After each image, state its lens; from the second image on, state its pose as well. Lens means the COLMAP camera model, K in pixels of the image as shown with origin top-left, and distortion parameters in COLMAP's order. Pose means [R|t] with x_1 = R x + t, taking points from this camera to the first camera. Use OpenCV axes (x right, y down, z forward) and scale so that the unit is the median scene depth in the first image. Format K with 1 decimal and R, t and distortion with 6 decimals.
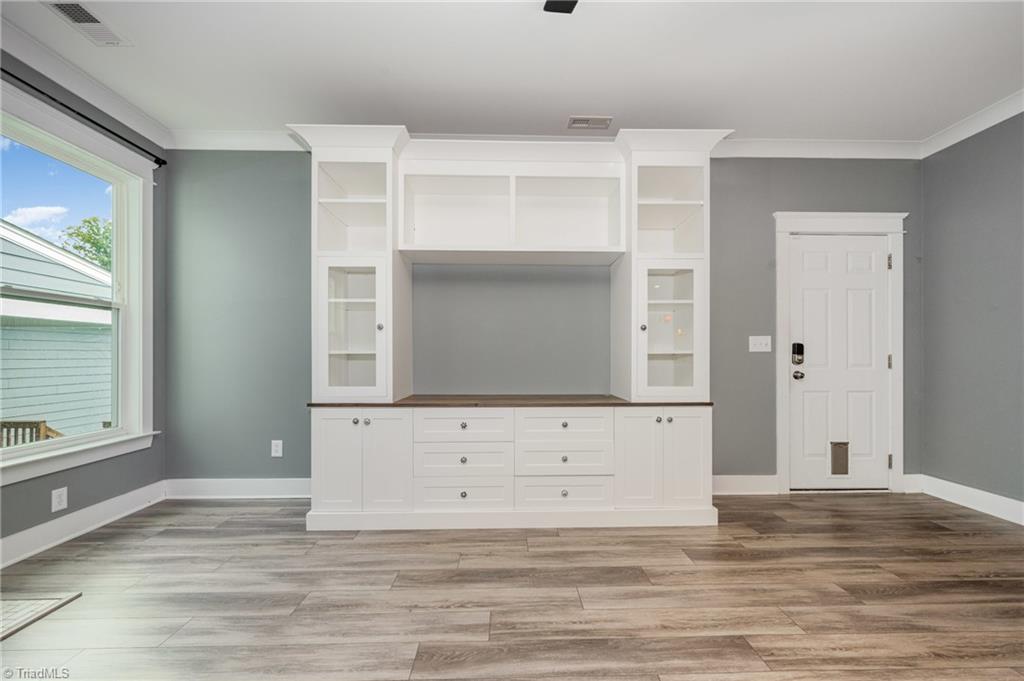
lens RADIAL K [[409.2, 0, 512.0], [0, 409.2, 354.3], [0, 0, 1]] dist [-0.003100, 0.000761]
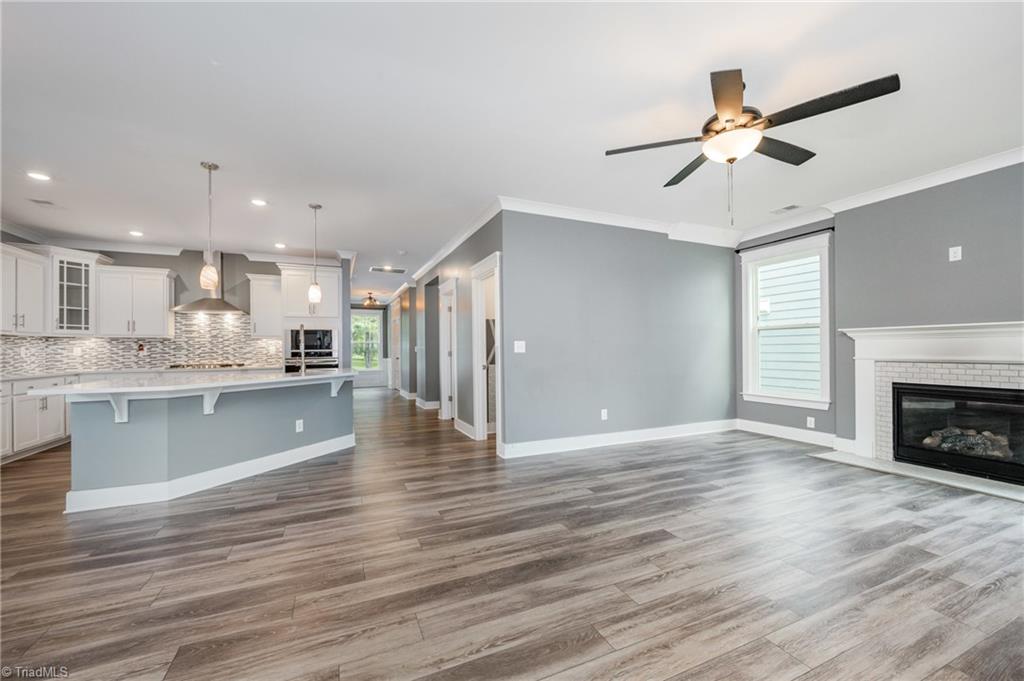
lens RADIAL K [[409.2, 0, 512.3], [0, 409.2, 351.2], [0, 0, 1]] dist [-0.003100, 0.000761]
pose [[-0.923487, 0.006863, -0.383569, 1.024275], [0.008499, 0.999961, -0.002569, -0.019782], [0.383536, -0.005632, -0.923509, 1.033793]]
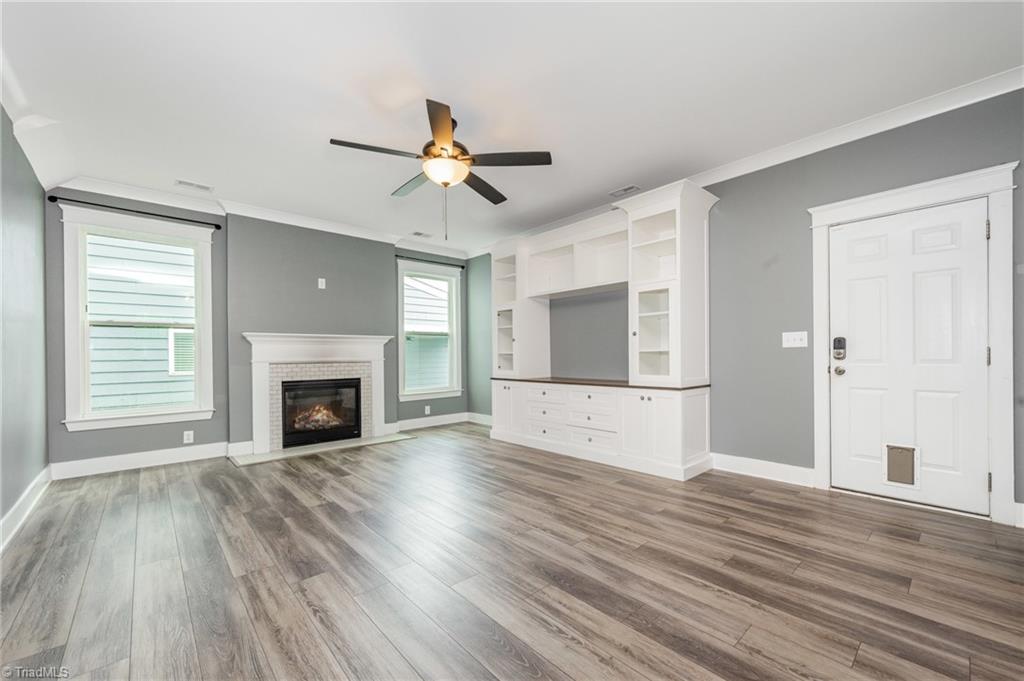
lens RADIAL K [[409.2, 0, 519.7], [0, 409.2, 354.9], [0, 0, 1]] dist [-0.003100, 0.000761]
pose [[0.657344, -0.007664, -0.753552, 1.151653], [0.014582, 0.999890, 0.002551, 0.000419], [0.753450, -0.012665, 0.657383, -0.256157]]
